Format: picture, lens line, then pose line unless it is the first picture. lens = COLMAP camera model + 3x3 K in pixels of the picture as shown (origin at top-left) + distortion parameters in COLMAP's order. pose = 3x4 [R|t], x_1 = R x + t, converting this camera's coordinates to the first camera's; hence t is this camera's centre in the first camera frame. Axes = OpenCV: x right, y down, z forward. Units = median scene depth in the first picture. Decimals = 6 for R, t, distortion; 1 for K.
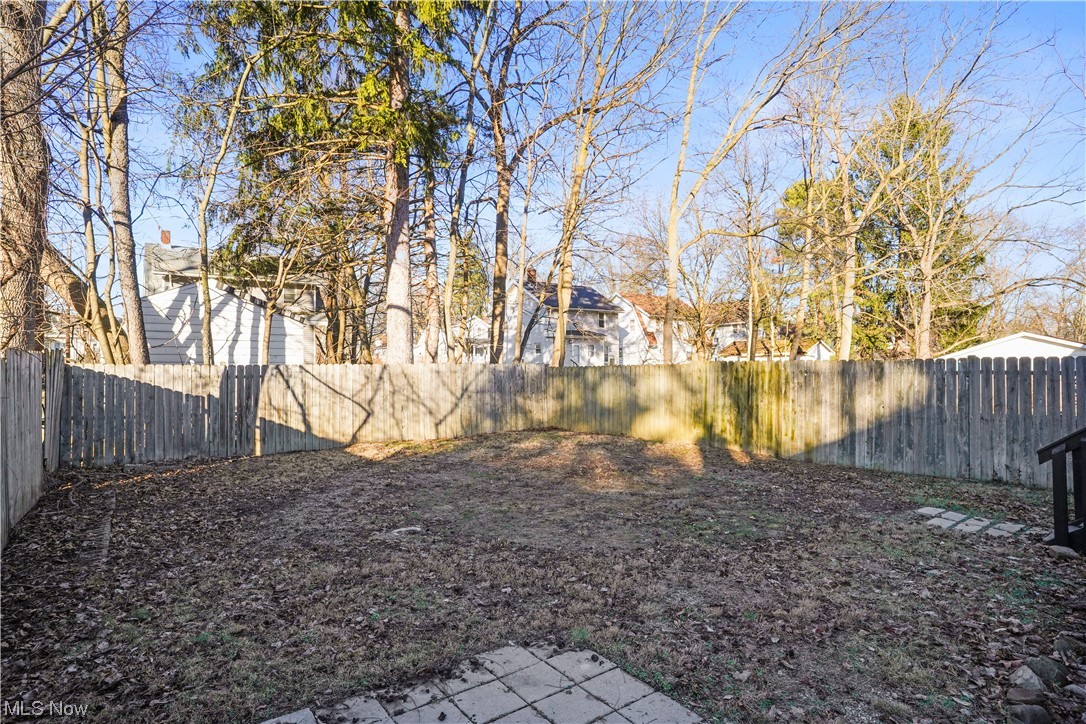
lens RADIAL K [[566.1, 0, 549.1], [0, 566.1, 361.0], [0, 0, 1]] dist [-0.049907, 0.014923]
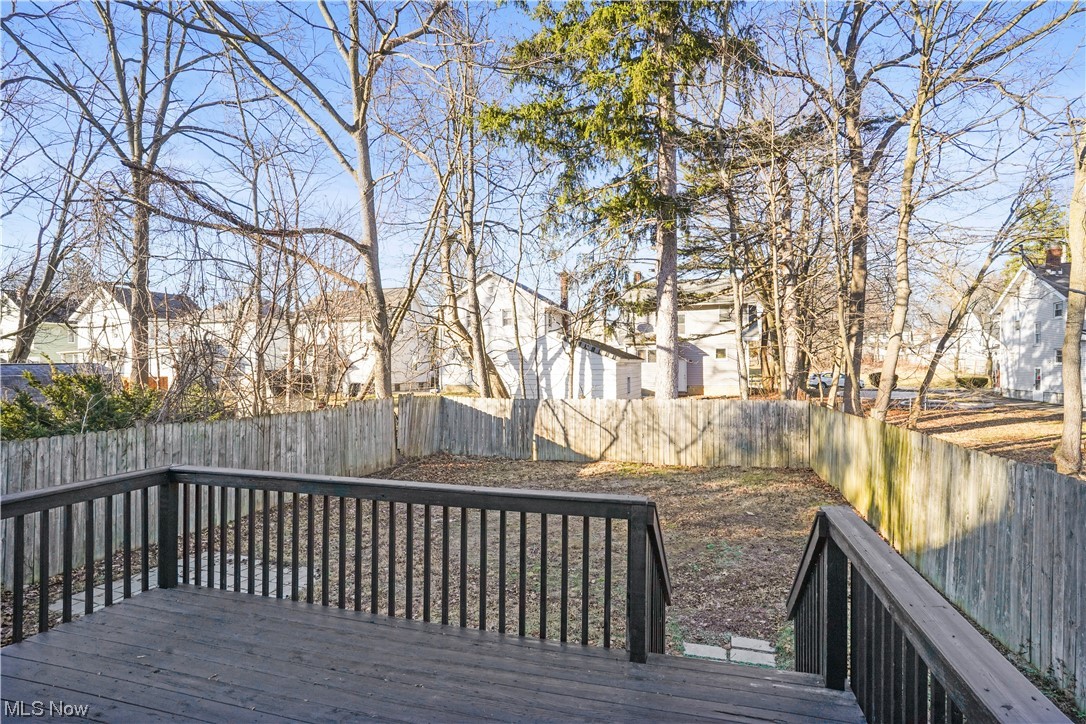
lens RADIAL K [[566.1, 0, 539.7], [0, 566.1, 353.1], [0, 0, 1]] dist [-0.049907, 0.014923]
pose [[0.587980, -0.014566, -0.808744, 0.566389], [0.008036, 0.999894, -0.012166, -0.076574], [0.808835, 0.000655, 0.588035, 0.110568]]
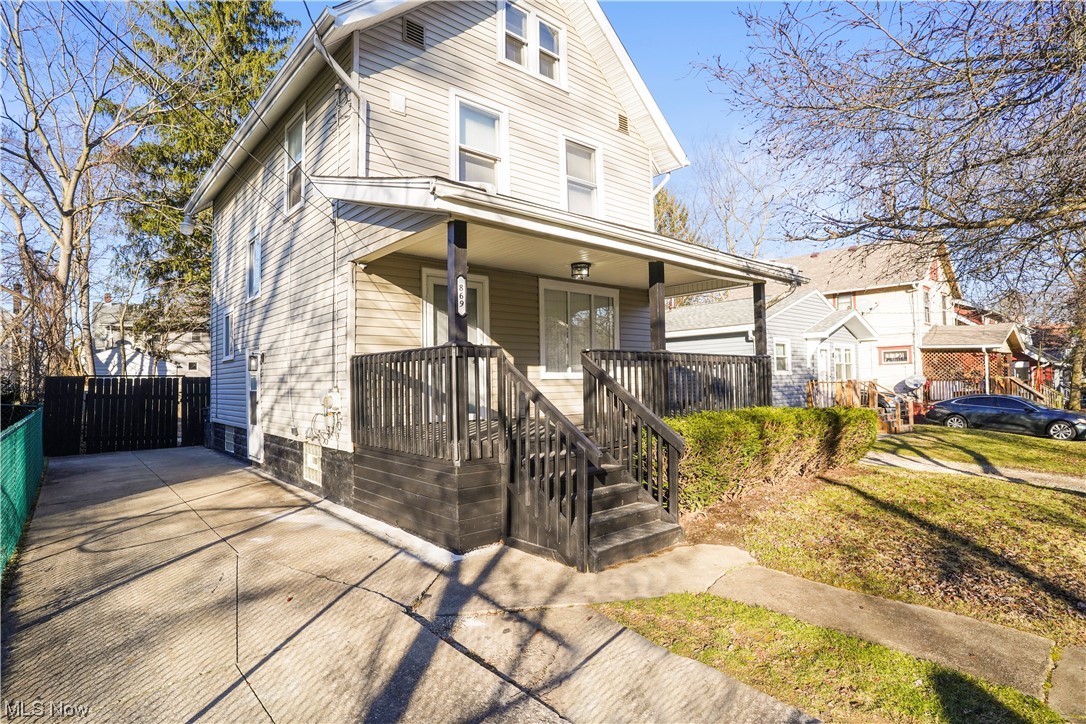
lens RADIAL K [[566.1, 0, 545.2], [0, 566.1, 361.0], [0, 0, 1]] dist [-0.049907, 0.014923]
pose [[0.998036, -0.004961, 0.062439, 0.844374], [0.006976, 0.999461, -0.032091, -0.007954], [-0.062246, 0.032464, 0.997533, -1.191270]]
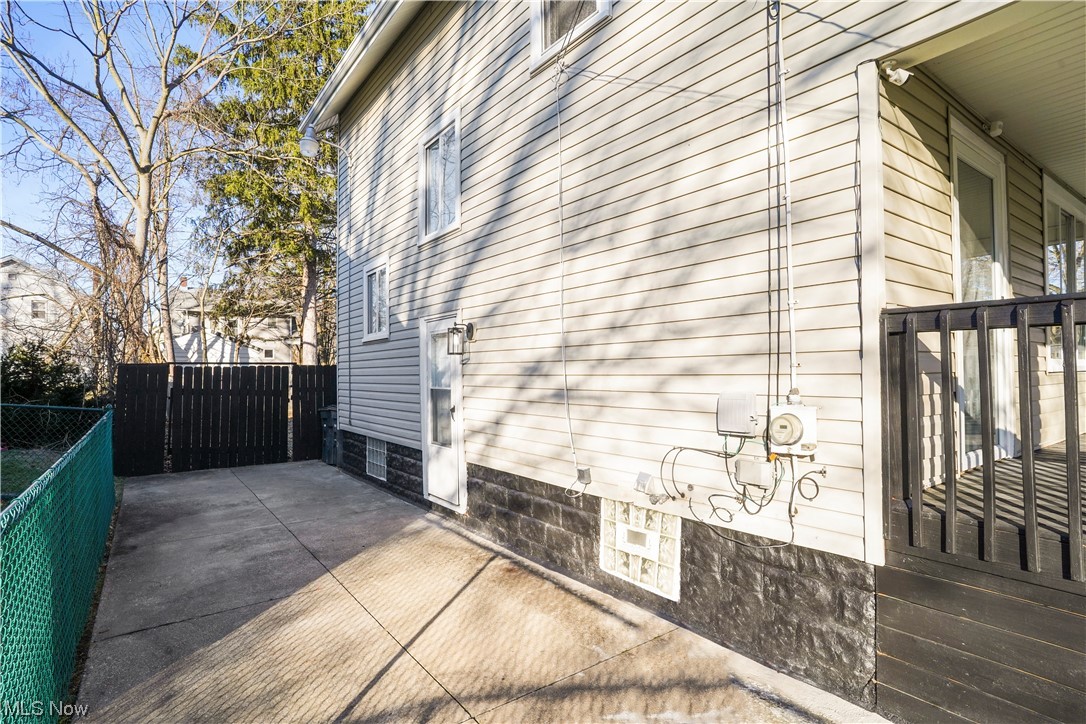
lens RADIAL K [[566.1, 0, 534.9], [0, 566.1, 361.1], [0, 0, 1]] dist [-0.049907, 0.014923]
pose [[0.999219, -0.000662, -0.039497, 0.574751], [0.000073, 0.999889, -0.014917, -0.009916], [0.039503, 0.014903, 0.999108, -0.841849]]
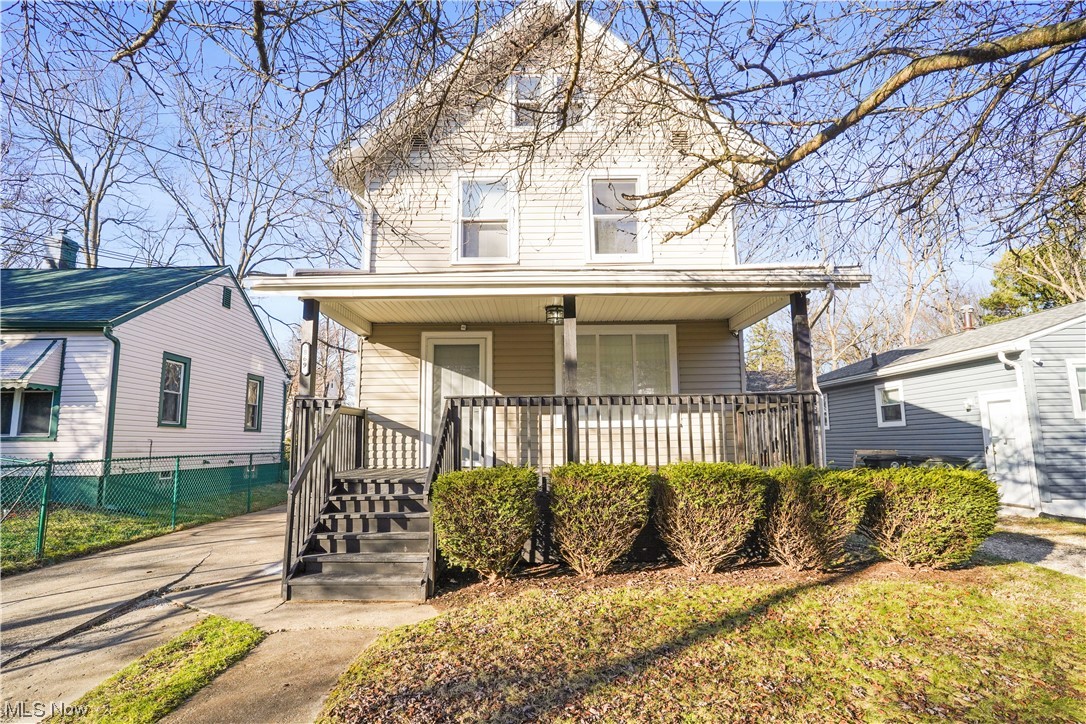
lens RADIAL K [[566.1, 0, 540.6], [0, 566.1, 361.7], [0, 0, 1]] dist [-0.049907, 0.014923]
pose [[0.803882, -0.088051, -0.588235, 1.277350], [0.010633, 0.990951, -0.133800, 0.003861], [0.594694, 0.101304, 0.797544, -1.052706]]
